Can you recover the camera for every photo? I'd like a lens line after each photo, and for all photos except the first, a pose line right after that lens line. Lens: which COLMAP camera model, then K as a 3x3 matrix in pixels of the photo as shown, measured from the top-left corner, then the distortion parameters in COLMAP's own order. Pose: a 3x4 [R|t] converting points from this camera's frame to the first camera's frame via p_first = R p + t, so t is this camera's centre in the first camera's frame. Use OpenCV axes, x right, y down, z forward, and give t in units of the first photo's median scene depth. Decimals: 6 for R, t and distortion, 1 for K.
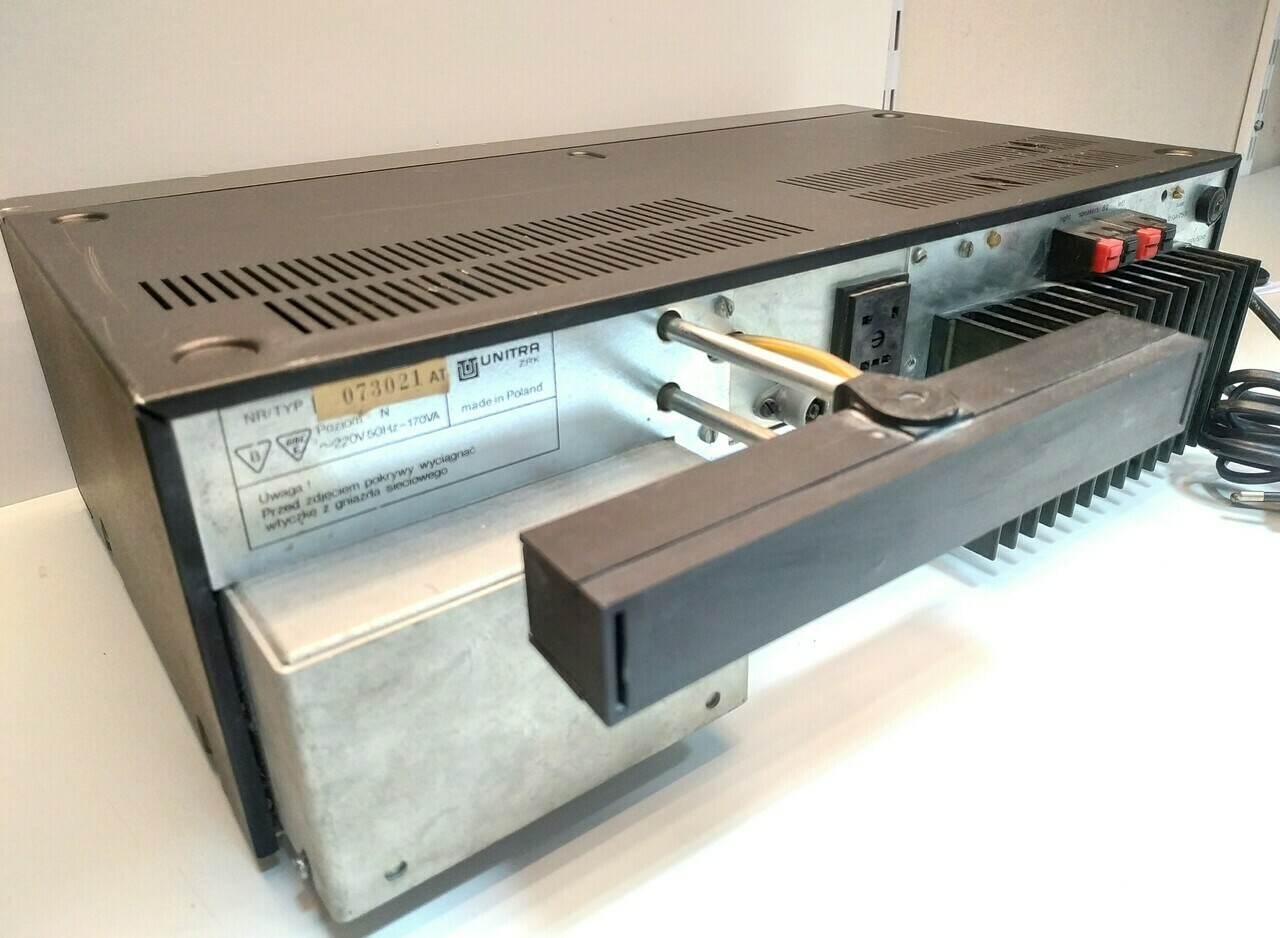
lens RADIAL K [[942.6, 0, 640.0], [0, 942.6, 469.0], [0, 0, 1]] dist [0.060749, -0.119115]
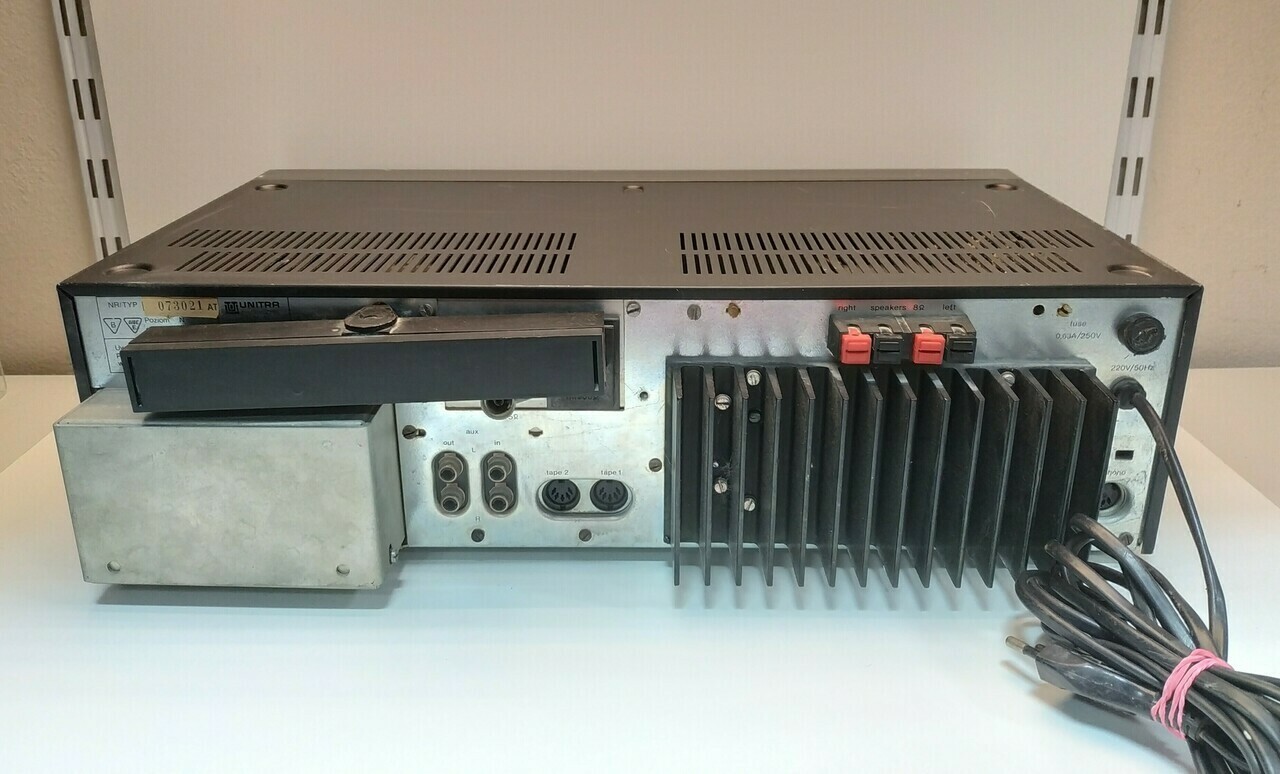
lens RADIAL K [[999.5, 0, 636.9], [0, 999.5, 328.8], [0, 0, 1]] dist [-0.002597, -0.001829]
pose [[0.784259, 0.213840, -0.582417, 1.476513], [-0.283503, 0.958507, -0.029828, -0.224968], [0.551873, 0.188510, 0.812343, -0.066594]]
